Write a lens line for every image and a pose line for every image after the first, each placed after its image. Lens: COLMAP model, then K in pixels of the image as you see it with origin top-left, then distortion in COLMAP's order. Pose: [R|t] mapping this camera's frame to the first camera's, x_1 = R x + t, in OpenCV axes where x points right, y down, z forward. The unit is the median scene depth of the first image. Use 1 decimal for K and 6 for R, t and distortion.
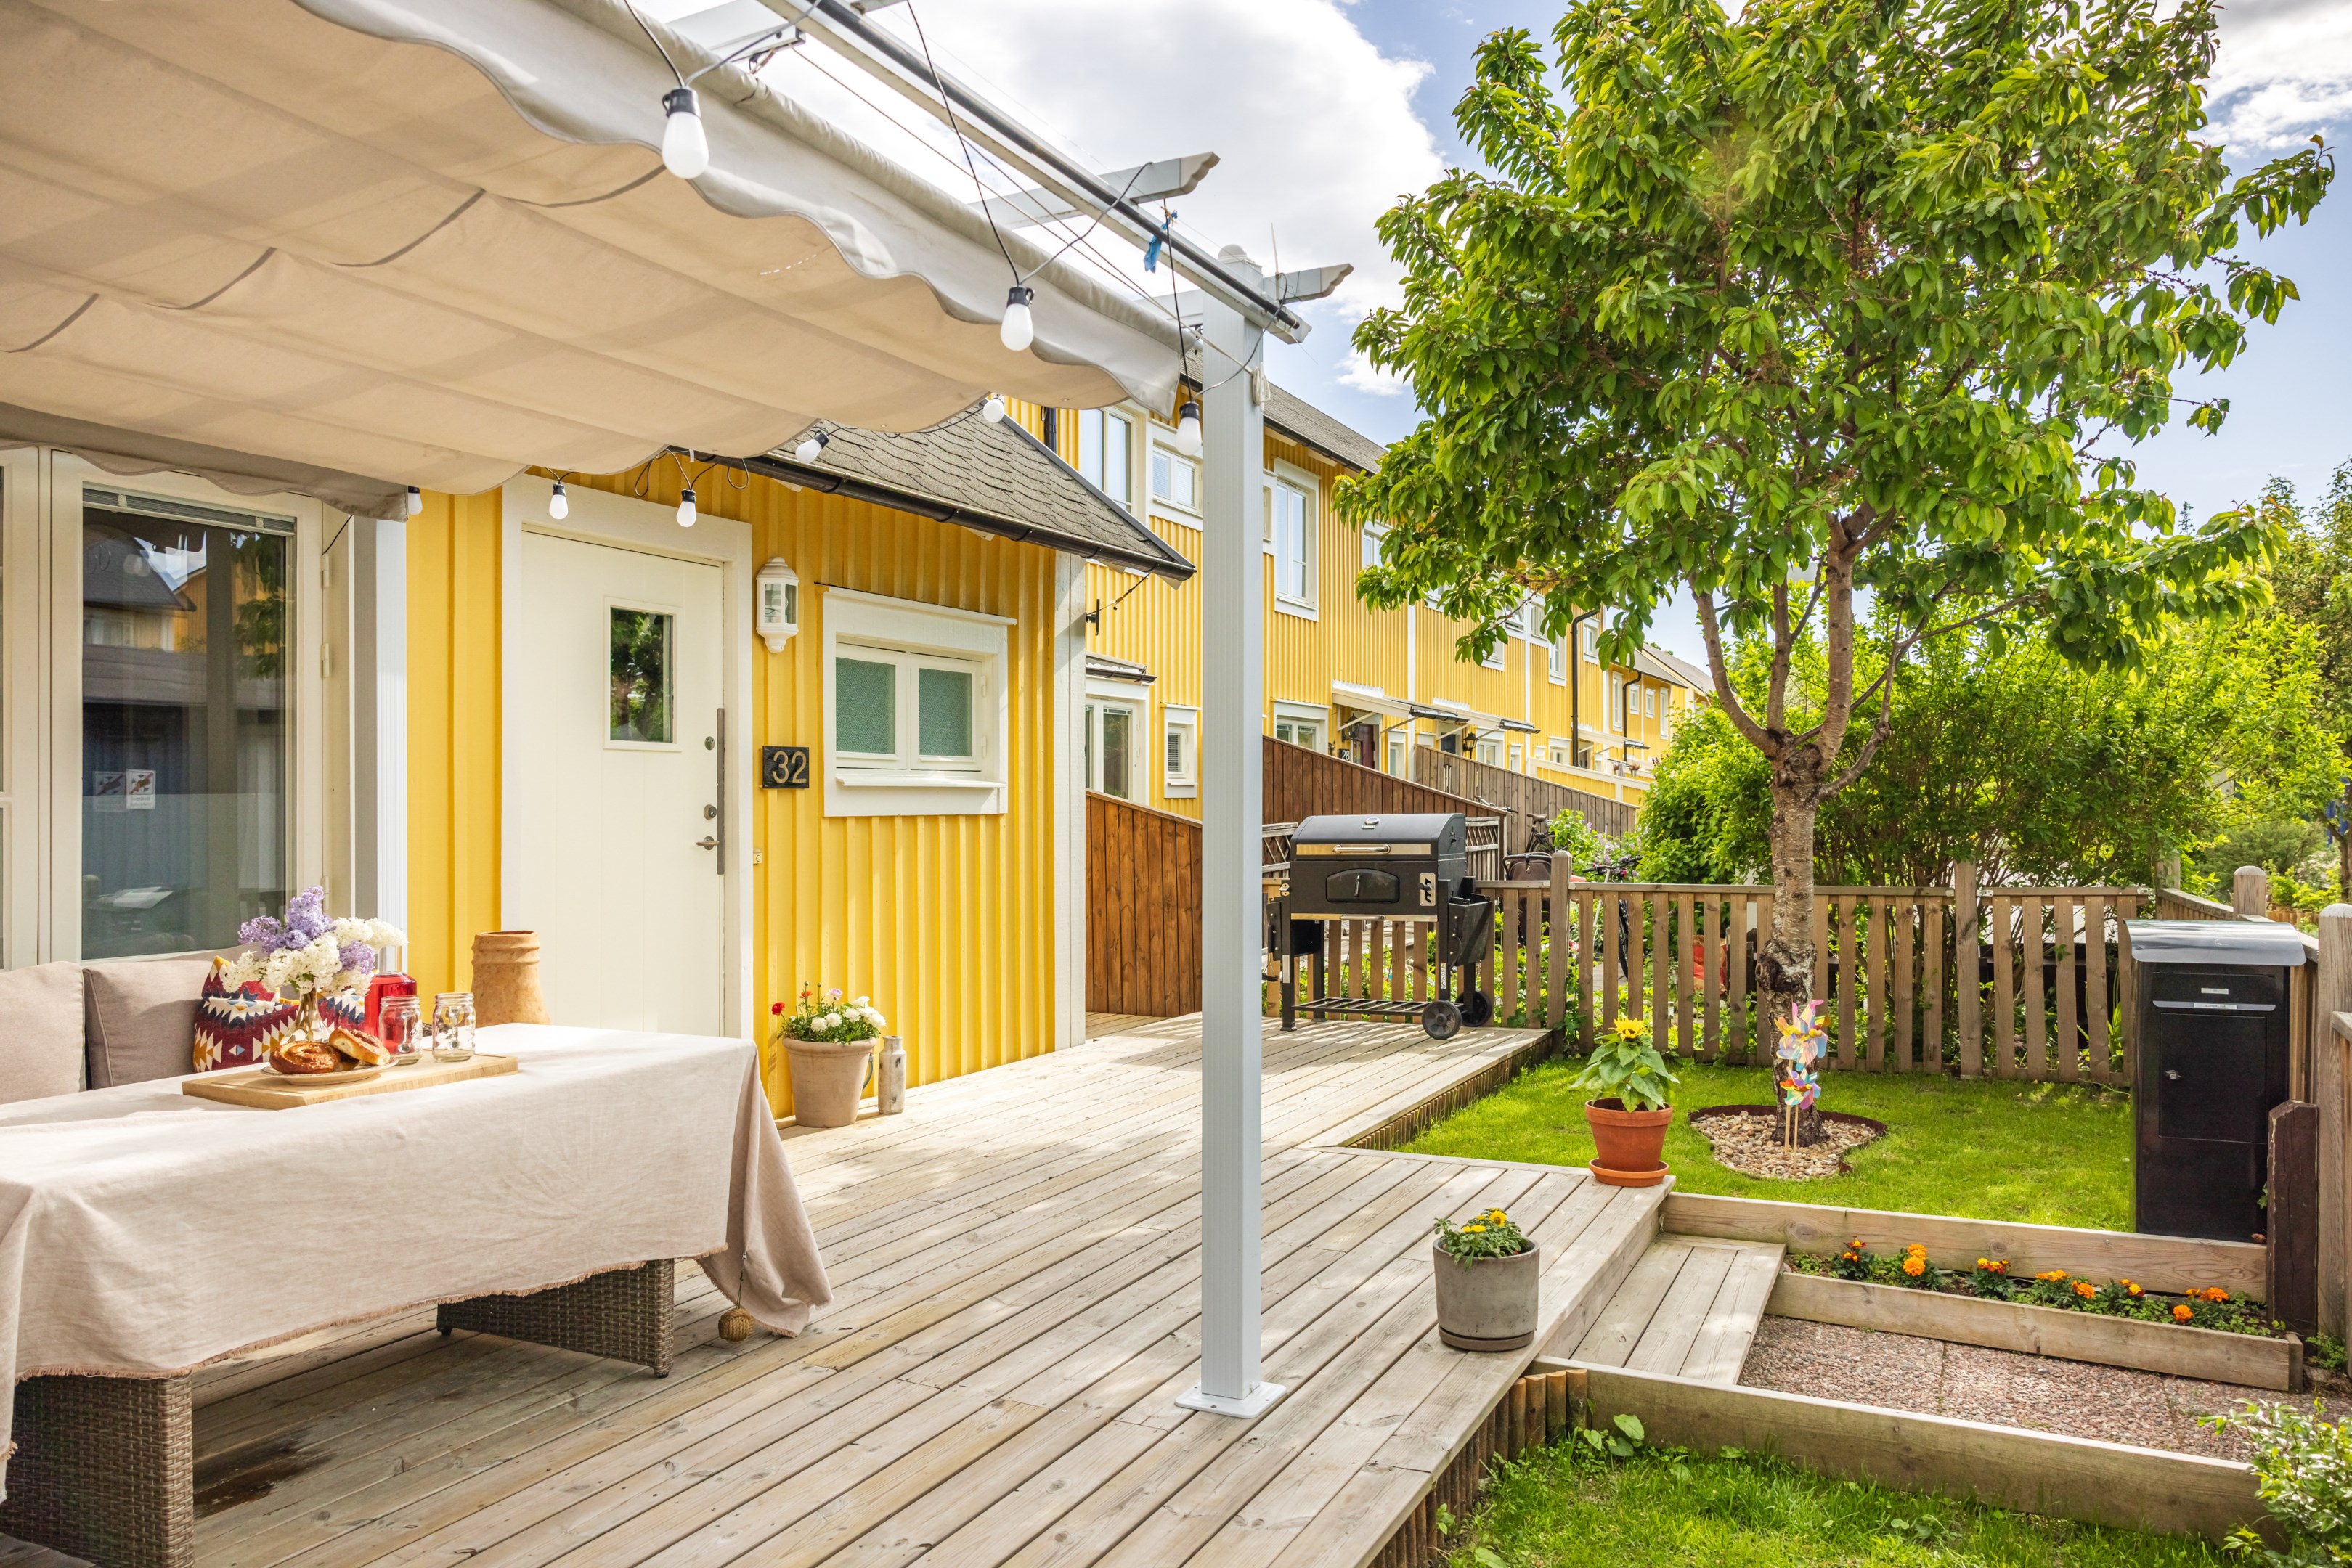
lens RADIAL K [[1591.0, 0, 1176.2], [0, 1591.0, 821.9], [0, 0, 1]] dist [0.003259, 0.000923]
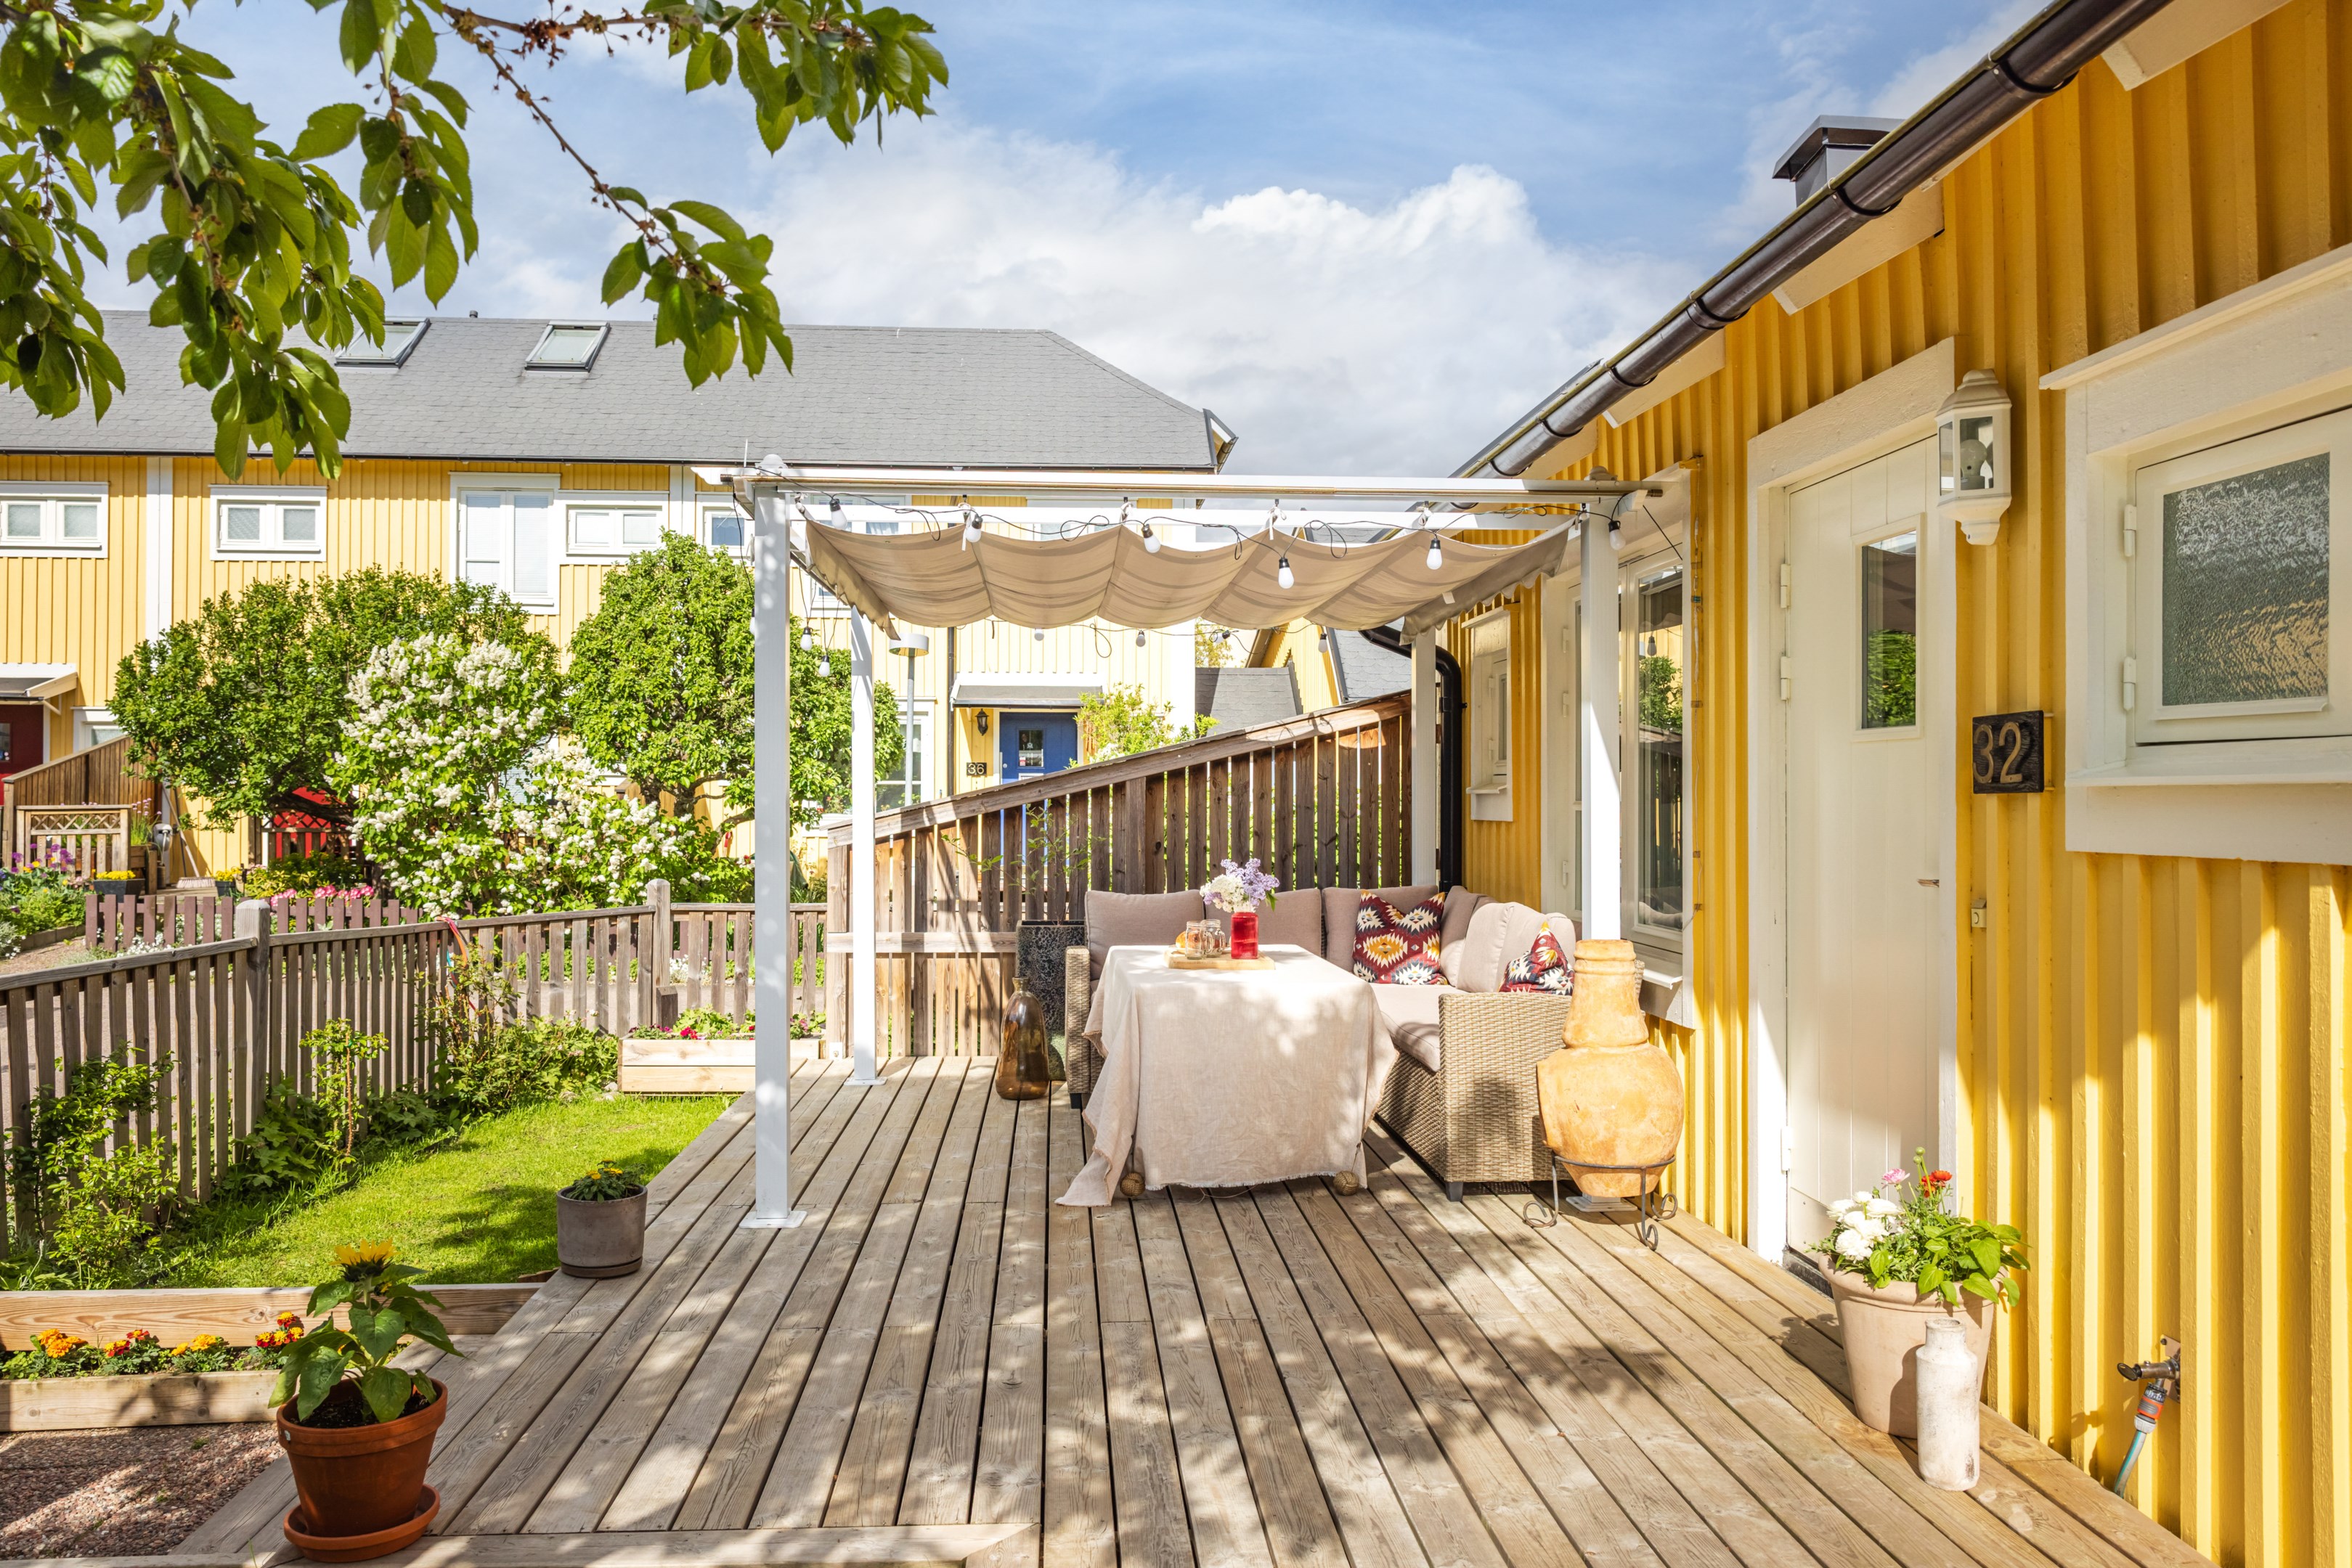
lens RADIAL K [[1732.2, 0, 1176.0], [0, 1732.2, 784.0], [0, 0, 1]] dist [-0.012007, 0.004104]
pose [[-0.852995, 0.005214, -0.521892, 0.301803], [0.007084, 0.999974, -0.001588, -0.025763], [0.521870, -0.005052, -0.853010, 1.386693]]
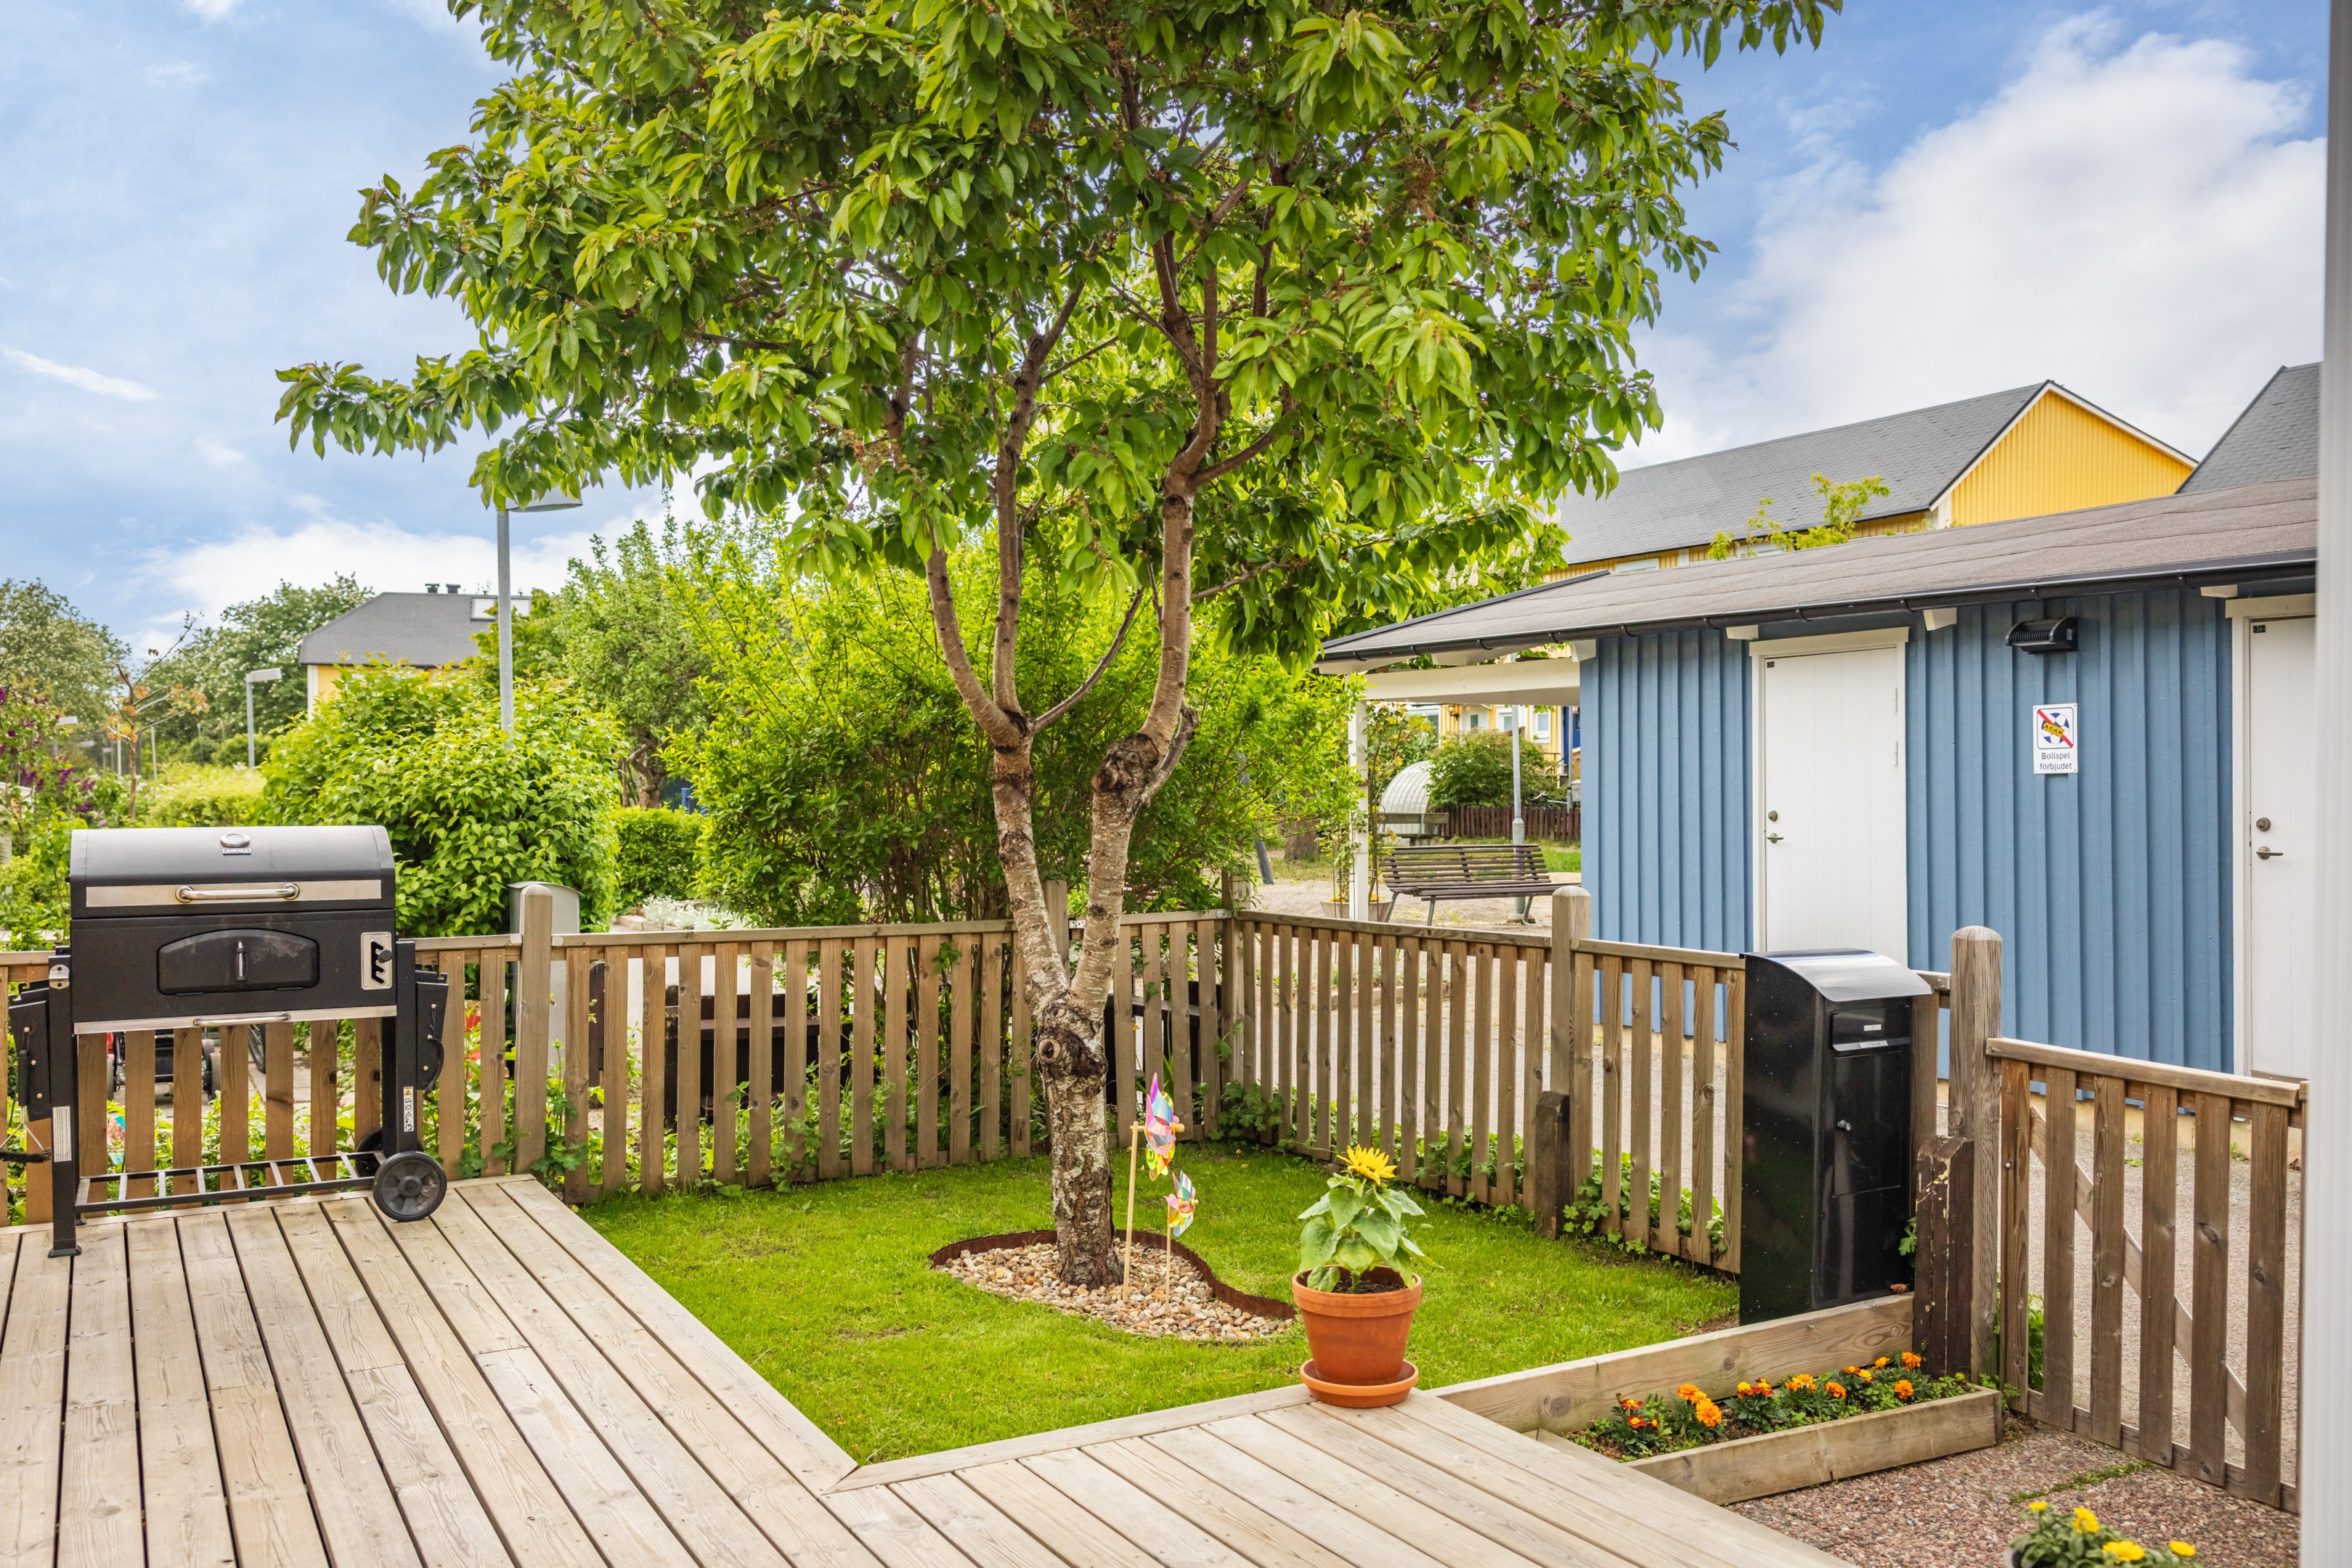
lens RADIAL K [[1924.7, 0, 1173.0], [0, 1924.7, 824.9], [0, 0, 1]] dist [-0.003340, 0.001567]
pose [[0.550917, -0.002570, 0.834556, -0.350367], [0.001304, 0.999997, 0.002219, -0.009297], [-0.834559, -0.000134, 0.550919, 0.525541]]
